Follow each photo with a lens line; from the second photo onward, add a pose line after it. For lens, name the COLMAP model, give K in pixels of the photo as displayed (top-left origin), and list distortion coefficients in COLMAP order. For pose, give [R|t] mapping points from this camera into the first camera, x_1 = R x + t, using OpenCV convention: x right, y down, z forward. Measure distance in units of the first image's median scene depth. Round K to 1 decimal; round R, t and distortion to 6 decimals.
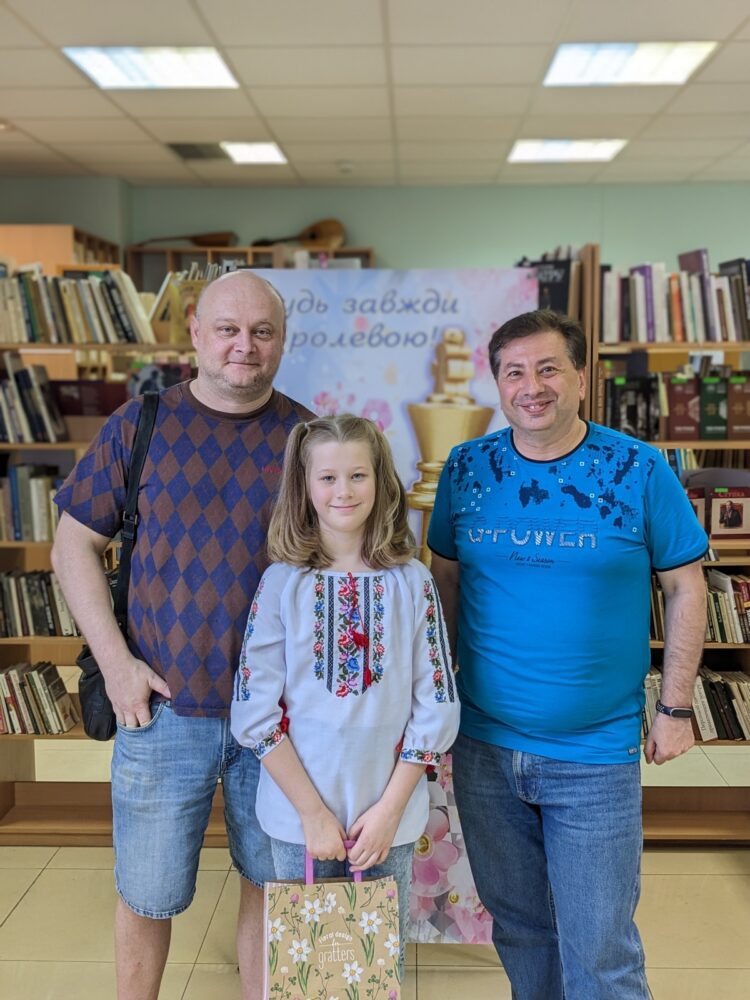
lens RADIAL K [[1177.1, 0, 380.3], [0, 1177.1, 480.2], [0, 0, 1]] dist [0.012453, 0.000000]
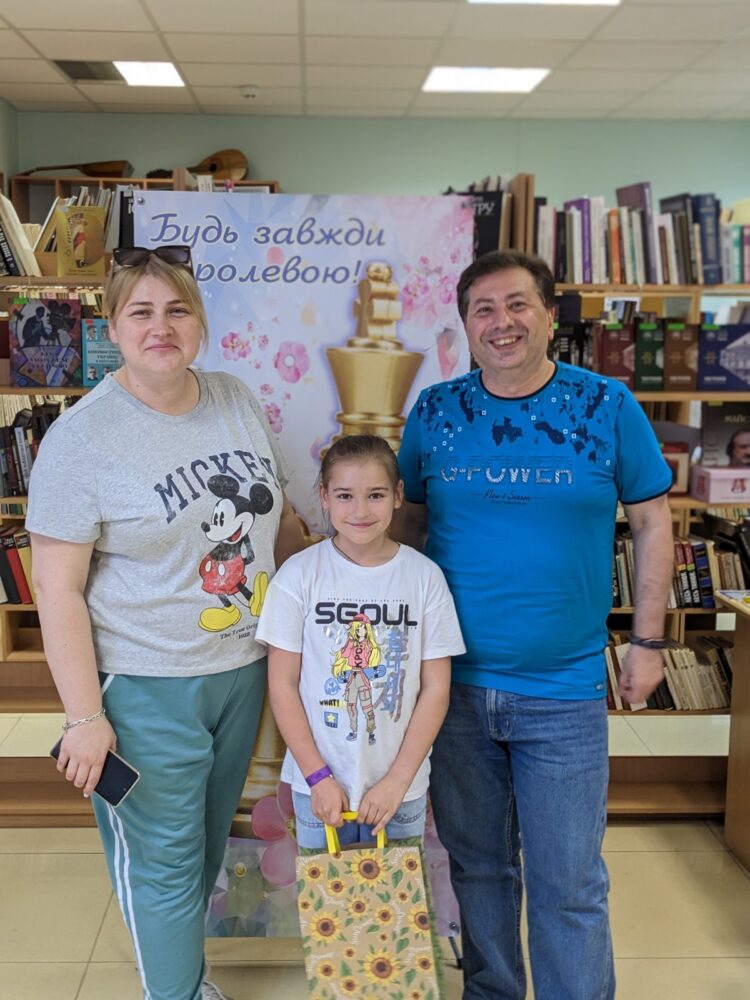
lens RADIAL K [[1177.1, 0, 349.7], [0, 1177.1, 495.8], [0, 0, 1]] dist [0.012453, 0.000000]
pose [[0.998018, 0.004644, 0.062752, -0.012133], [-0.008296, 0.998278, 0.058064, -0.003770], [-0.062374, -0.058470, 0.996339, 0.083184]]
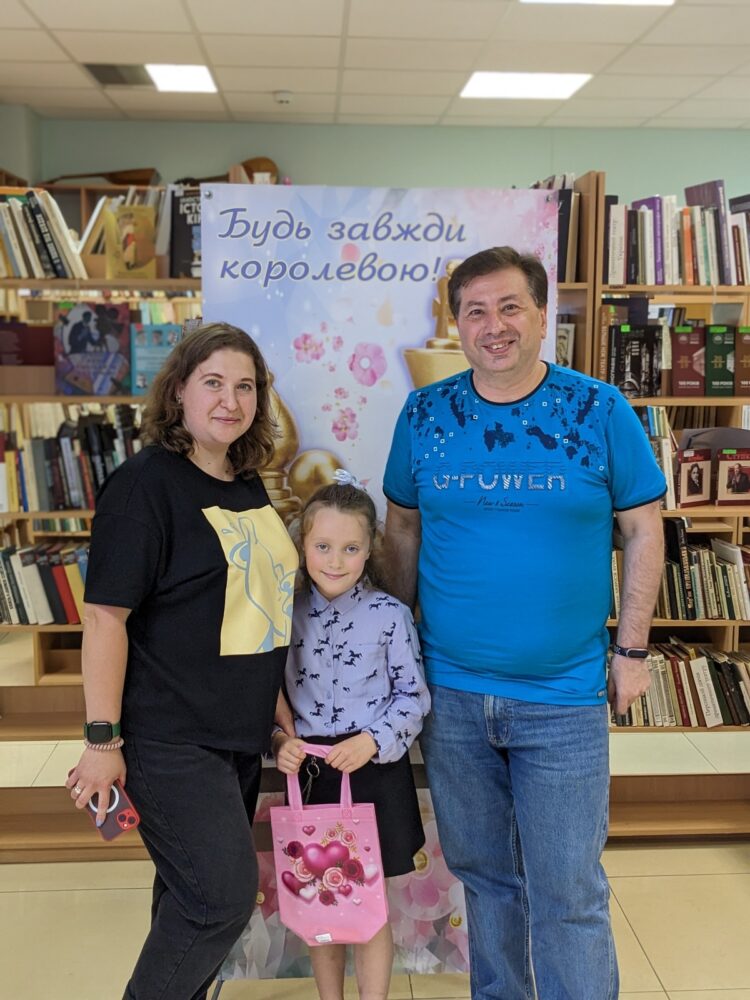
lens RADIAL K [[1177.1, 0, 398.7], [0, 1177.1, 488.1], [0, 0, 1]] dist [0.012453, 0.000000]
pose [[0.995187, -0.003113, 0.097948, -0.052608], [-0.000549, 0.999303, 0.037336, 0.002881], [-0.097996, -0.037210, 0.994491, 0.125922]]
